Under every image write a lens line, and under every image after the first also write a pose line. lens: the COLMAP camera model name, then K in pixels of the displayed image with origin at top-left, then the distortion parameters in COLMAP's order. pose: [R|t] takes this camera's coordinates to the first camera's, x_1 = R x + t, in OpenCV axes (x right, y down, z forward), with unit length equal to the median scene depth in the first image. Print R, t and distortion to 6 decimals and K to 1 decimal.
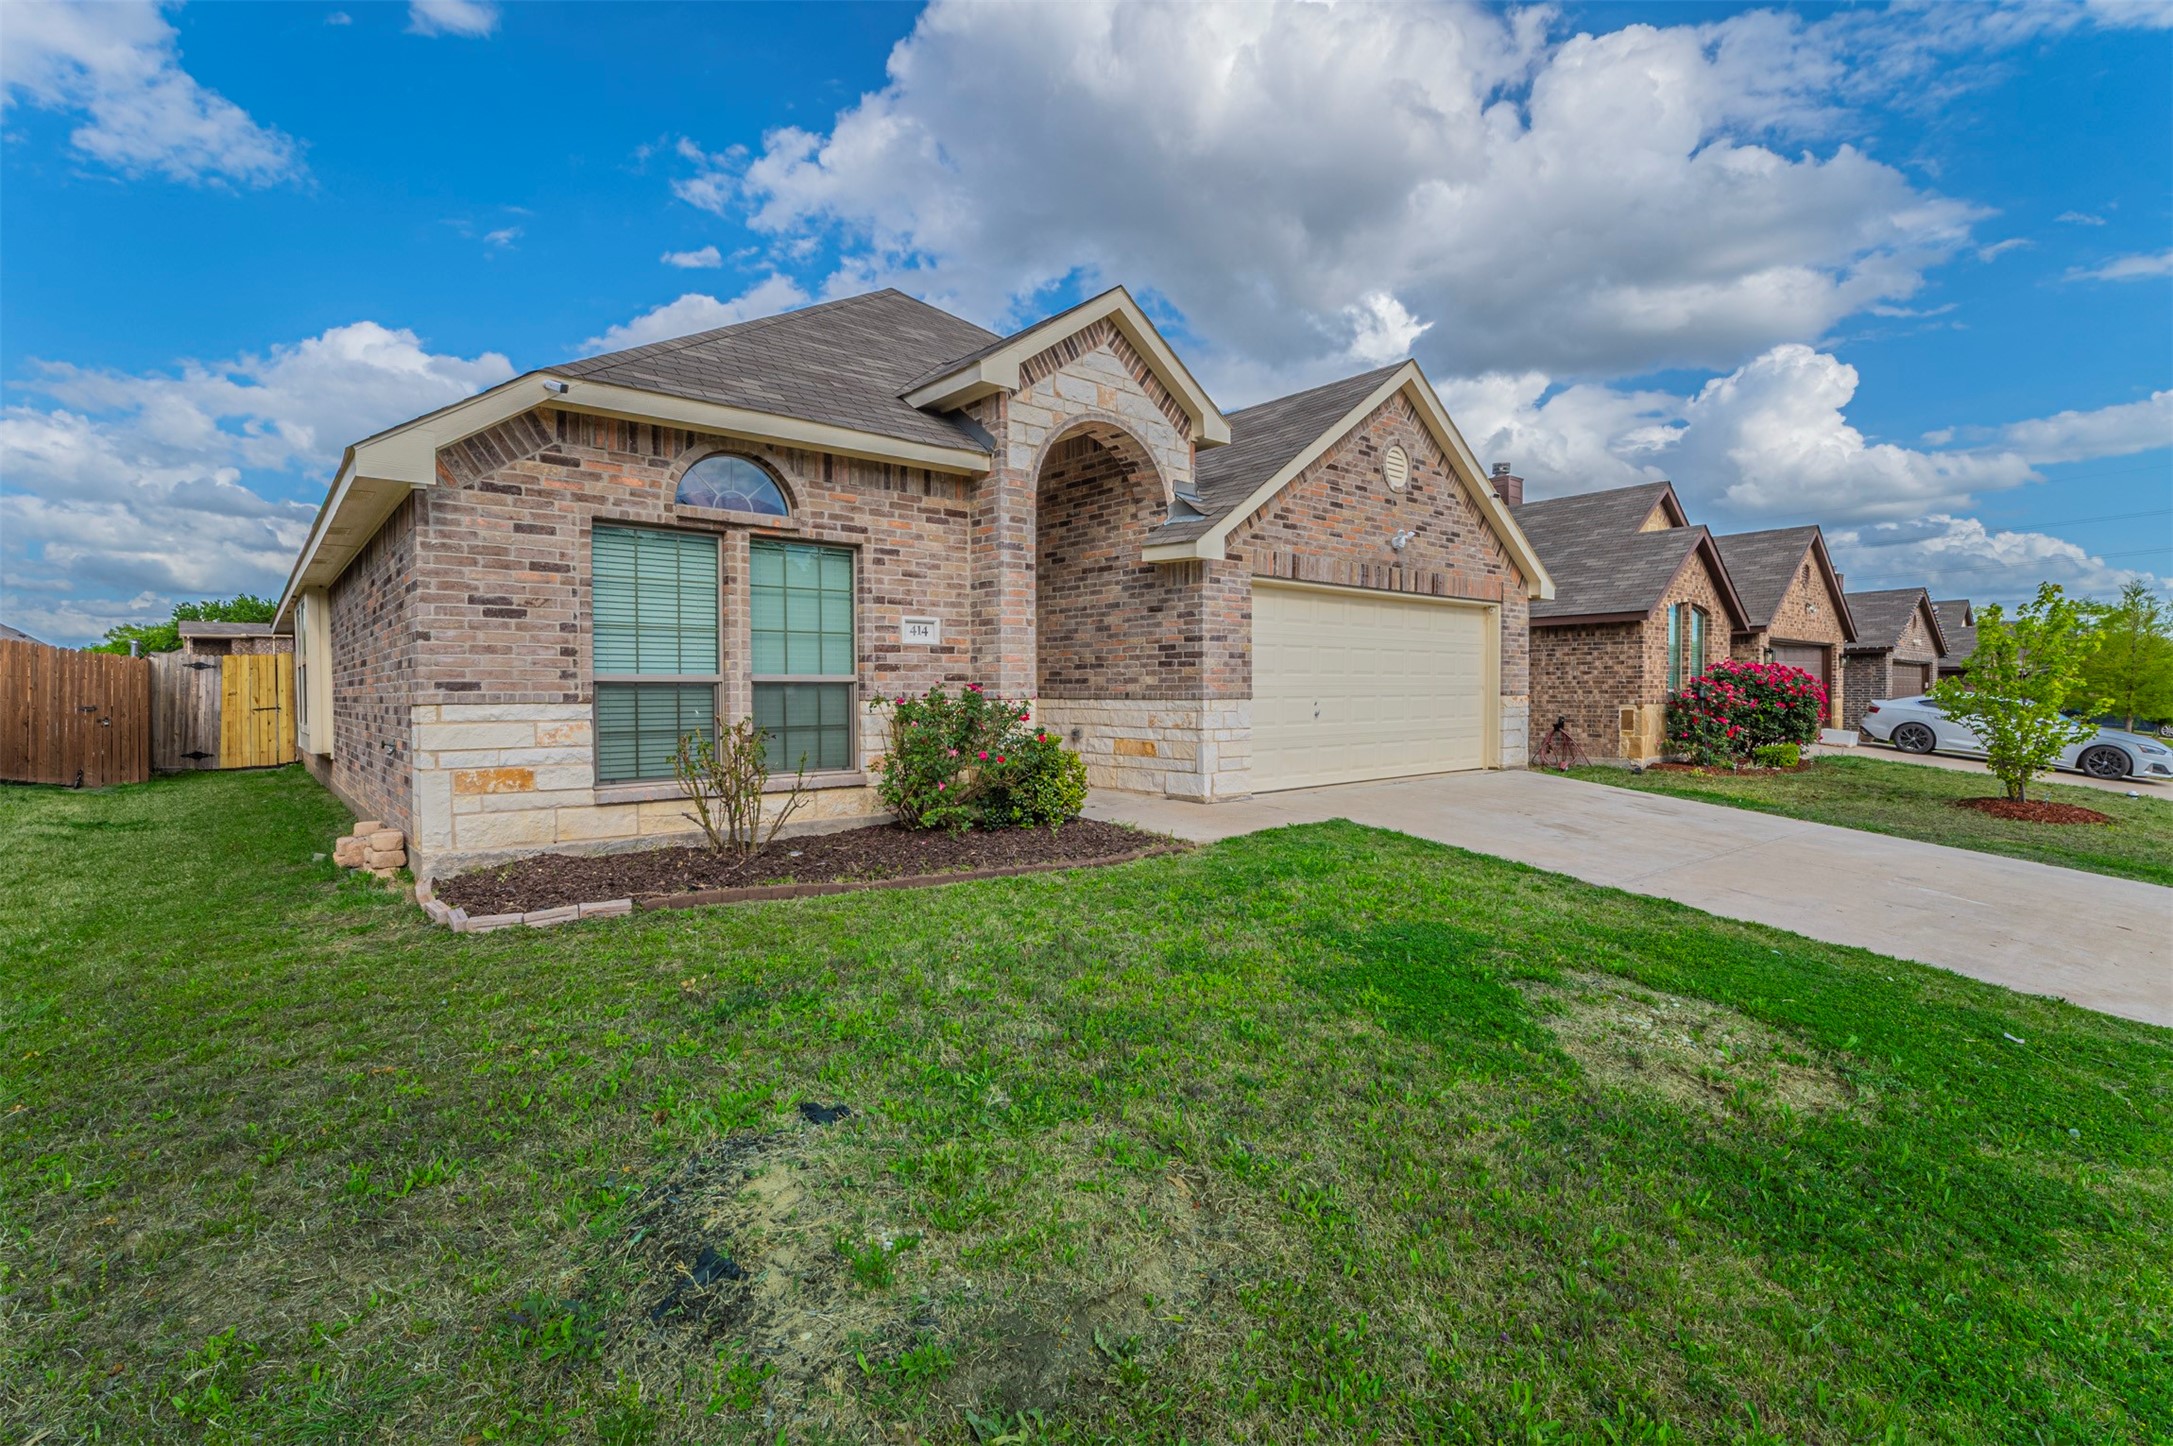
lens RADIAL K [[1003.1, 0, 1089.1], [0, 1003.1, 713.3], [0, 0, 1]] dist [0.002217, -0.003852]
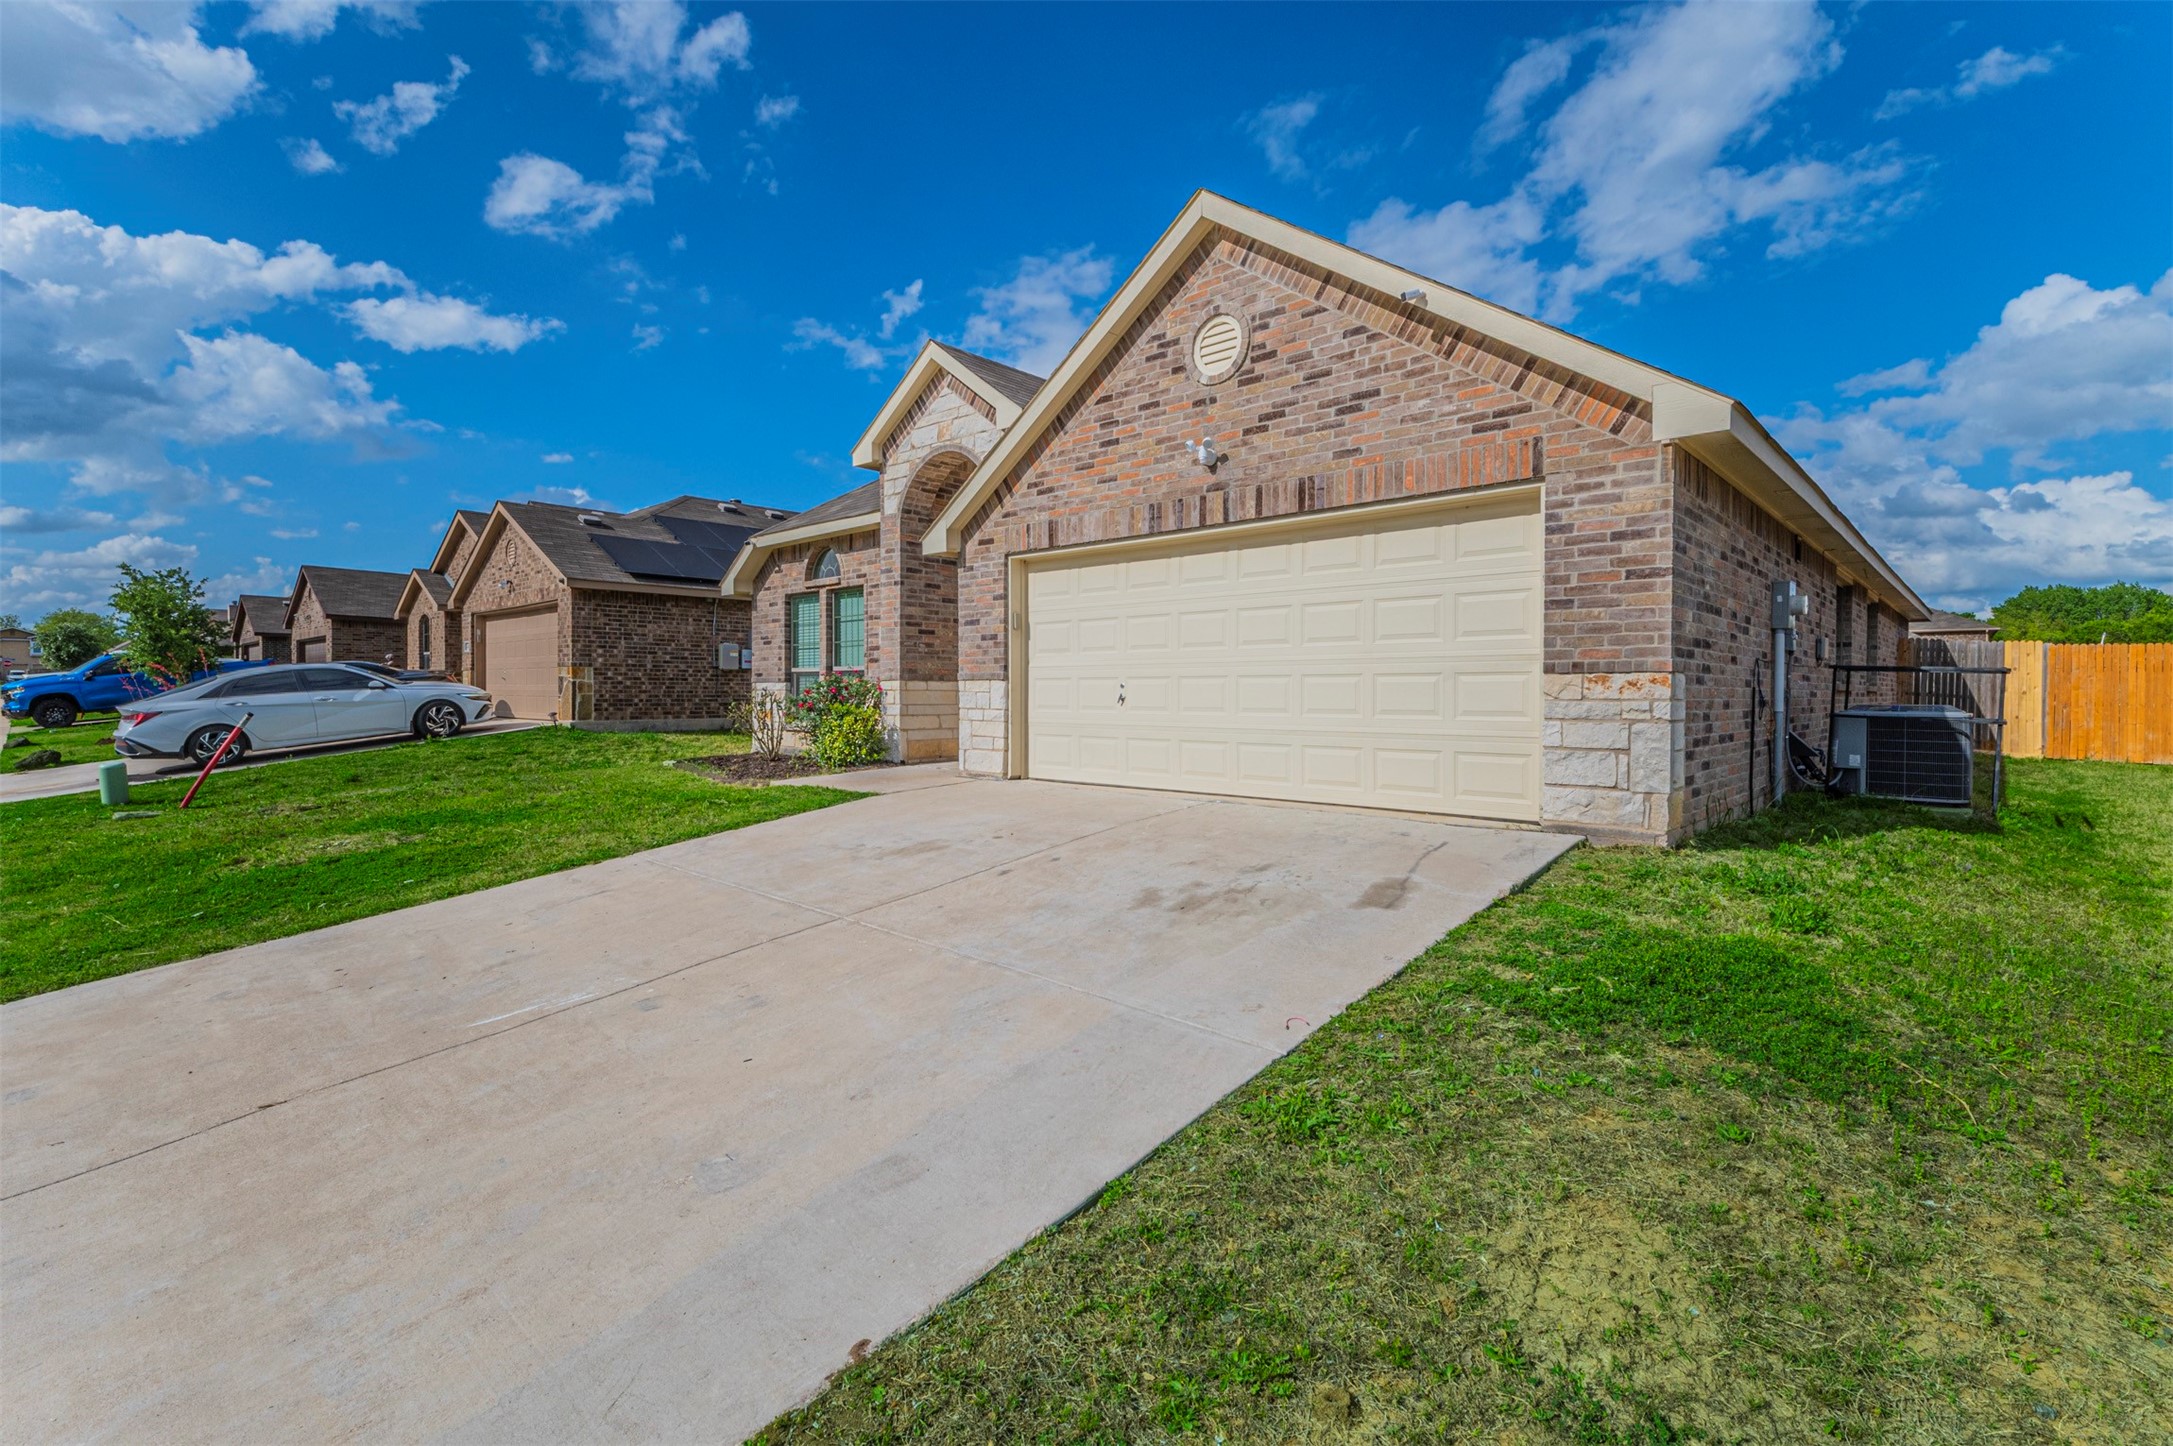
lens RADIAL K [[1003.1, 0, 1086.7], [0, 1003.1, 713.9], [0, 0, 1]] dist [0.002217, -0.003852]
pose [[0.097308, 0.023613, -0.994974, 1.104913], [-0.026906, 0.999416, 0.021088, -0.003753], [0.994891, 0.024718, 0.097886, 0.941178]]
